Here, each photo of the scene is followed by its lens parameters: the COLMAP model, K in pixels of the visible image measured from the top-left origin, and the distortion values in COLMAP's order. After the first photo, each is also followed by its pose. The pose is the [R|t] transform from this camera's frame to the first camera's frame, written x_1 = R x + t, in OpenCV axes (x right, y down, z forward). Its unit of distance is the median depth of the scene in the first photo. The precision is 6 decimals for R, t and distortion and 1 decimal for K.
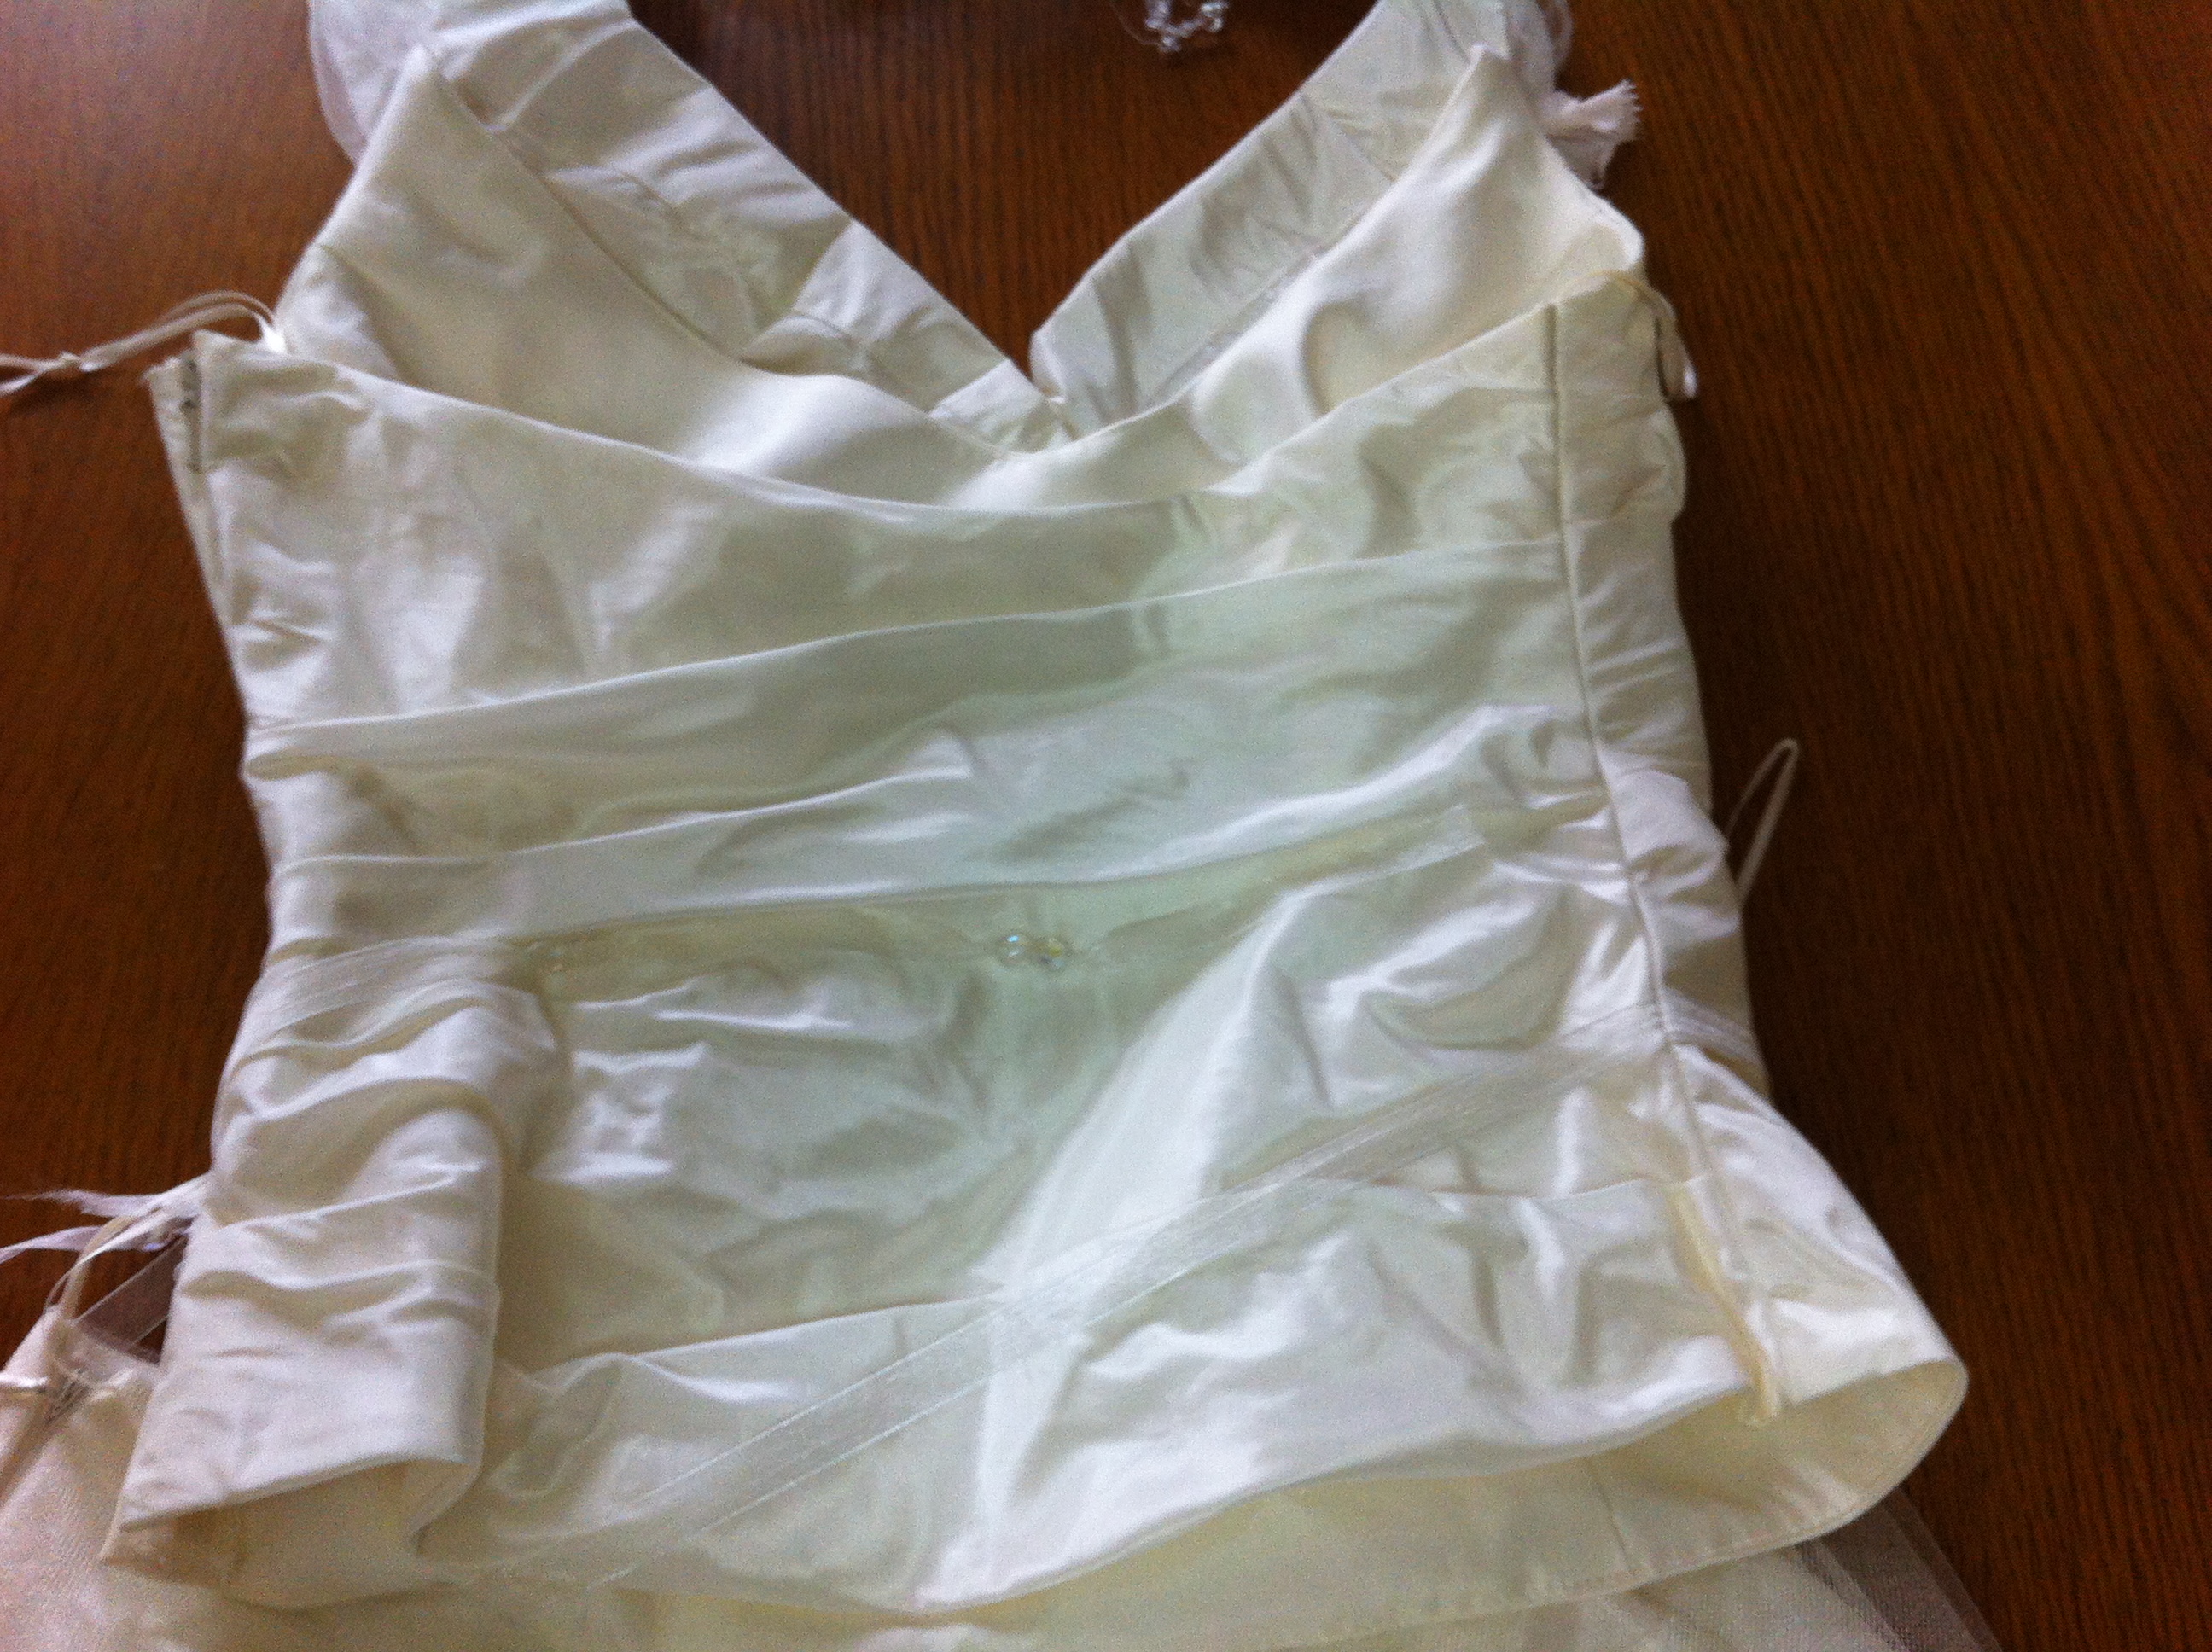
lens RADIAL K [[2231.0, 0, 1150.5], [0, 2231.0, 822.0], [0, 0, 1]] dist [0.151270, -0.492166]
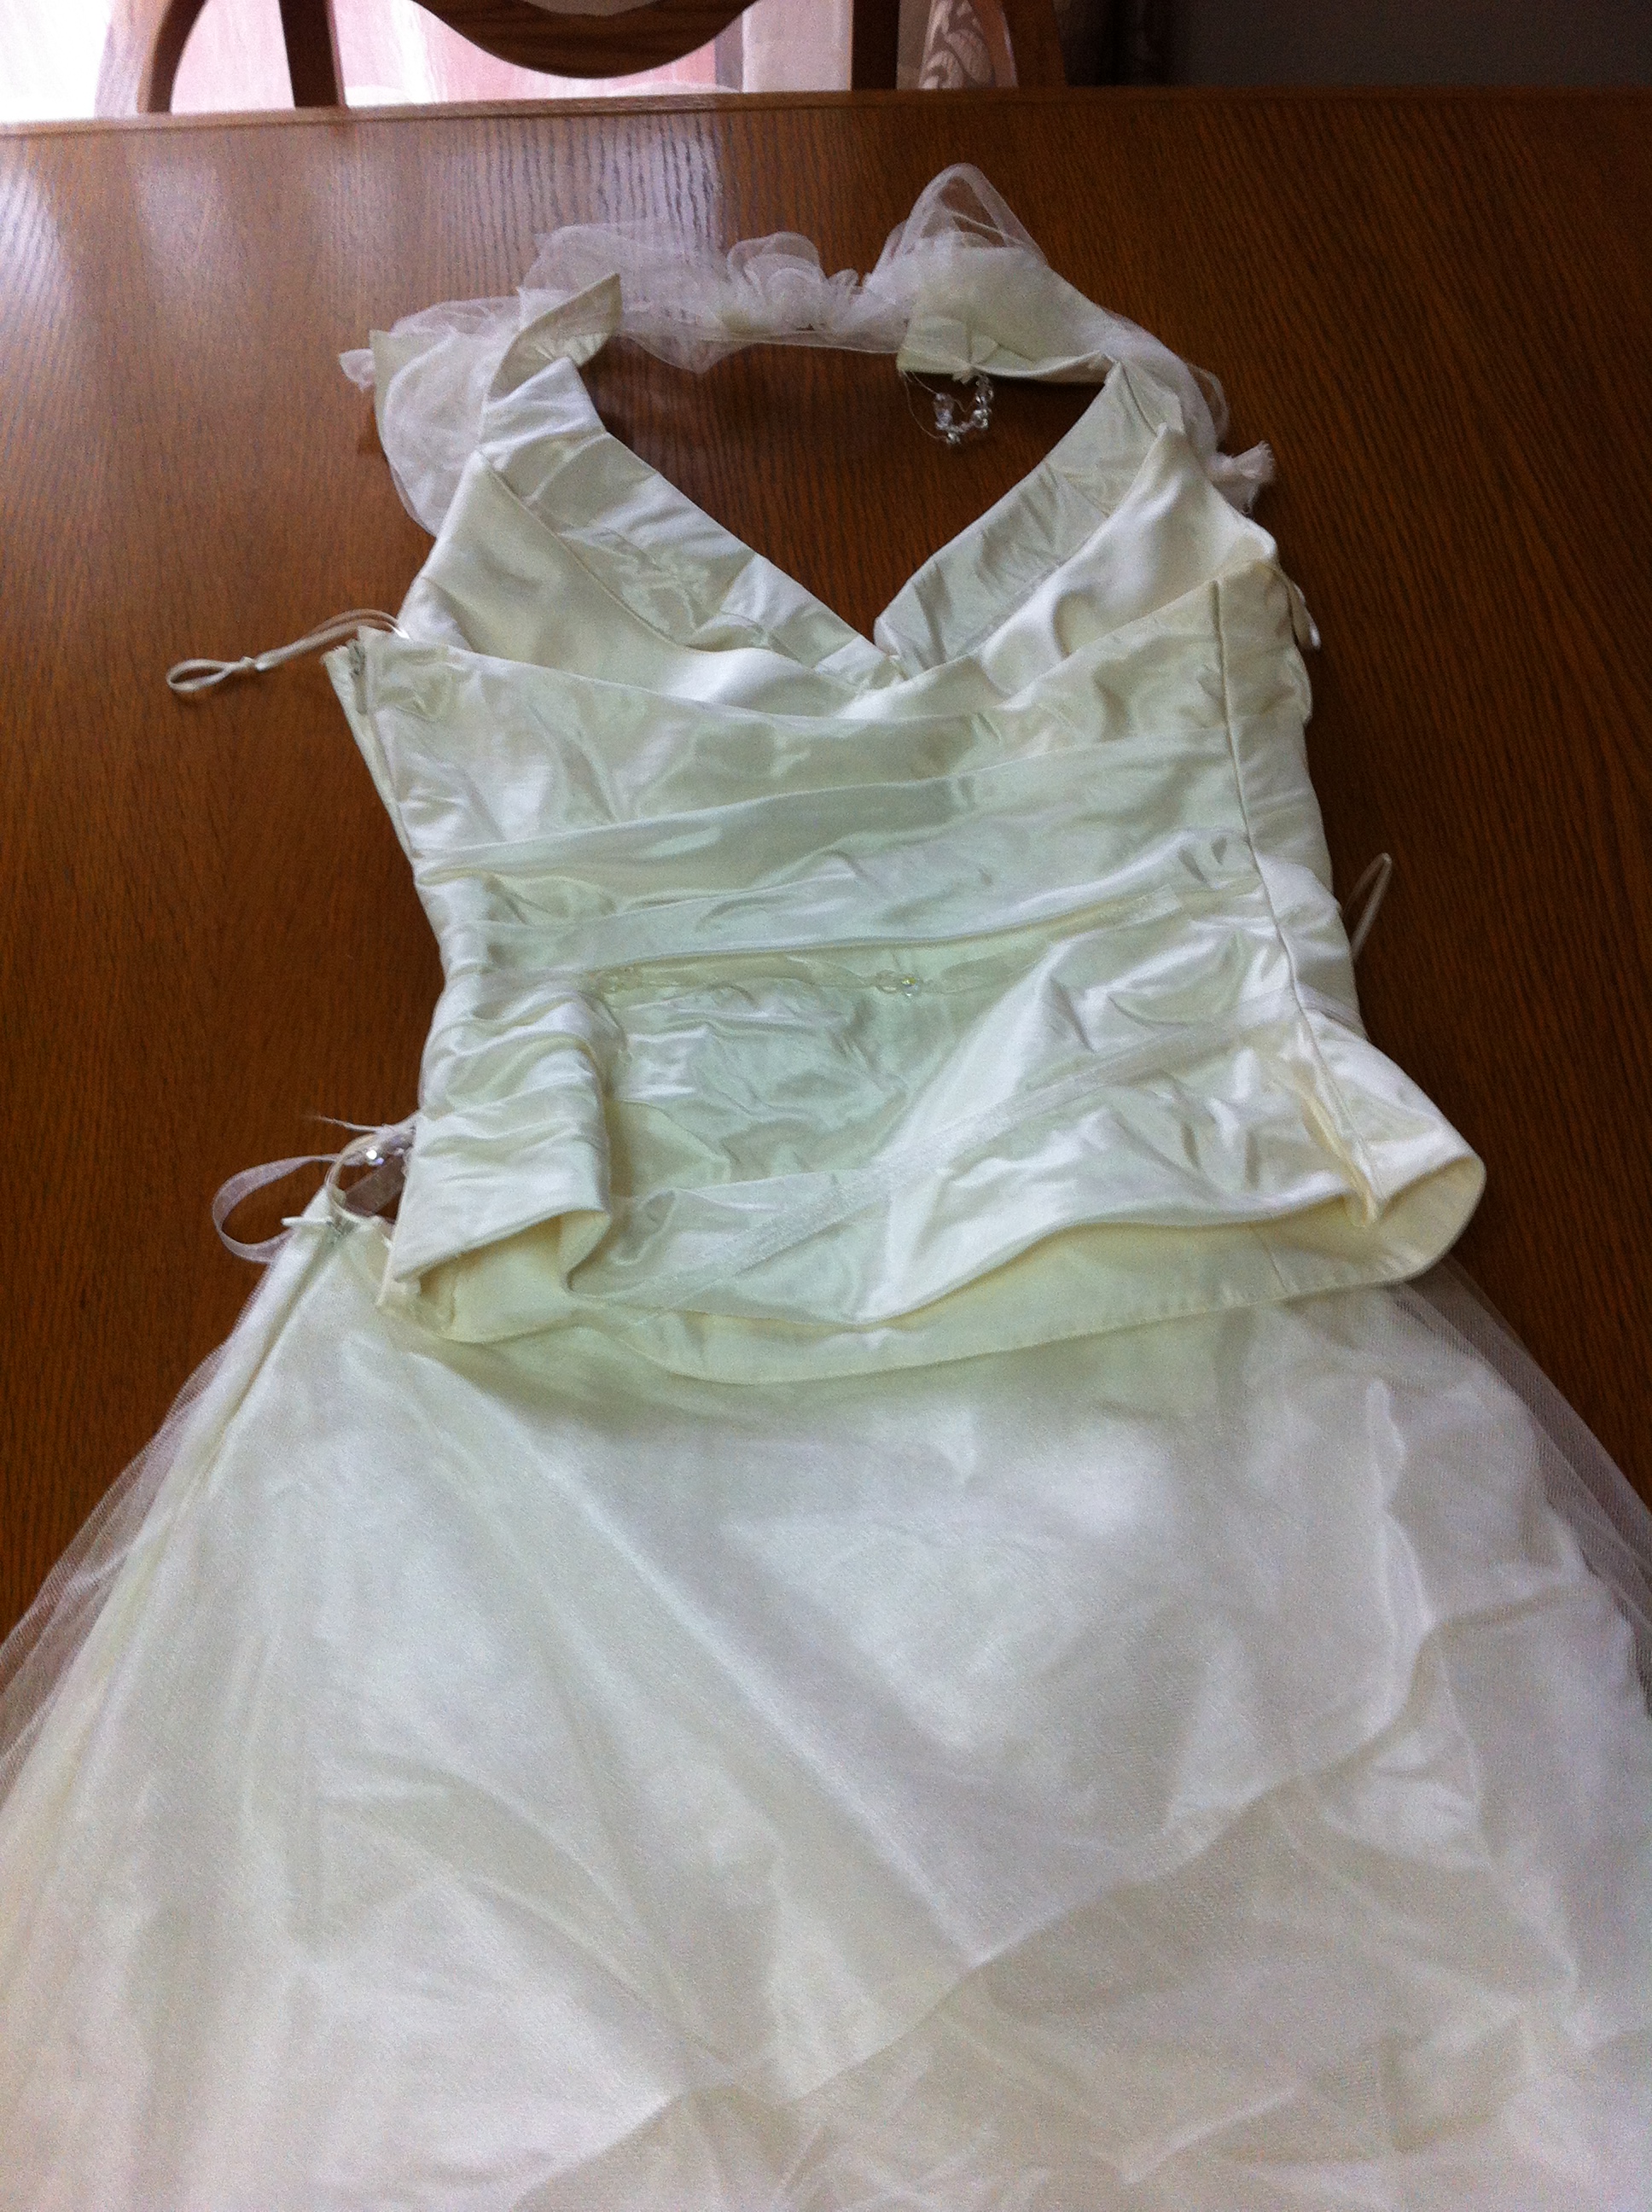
lens RADIAL K [[2203.5, 0, 826.0], [0, 2203.5, 1106.0], [0, 0, 1]] dist [0.175919, -0.482154]
pose [[0.998685, -0.037760, -0.034665, -0.048488], [0.034973, 0.996358, -0.077762, 0.240164], [0.037475, 0.076447, 0.996369, -0.505768]]
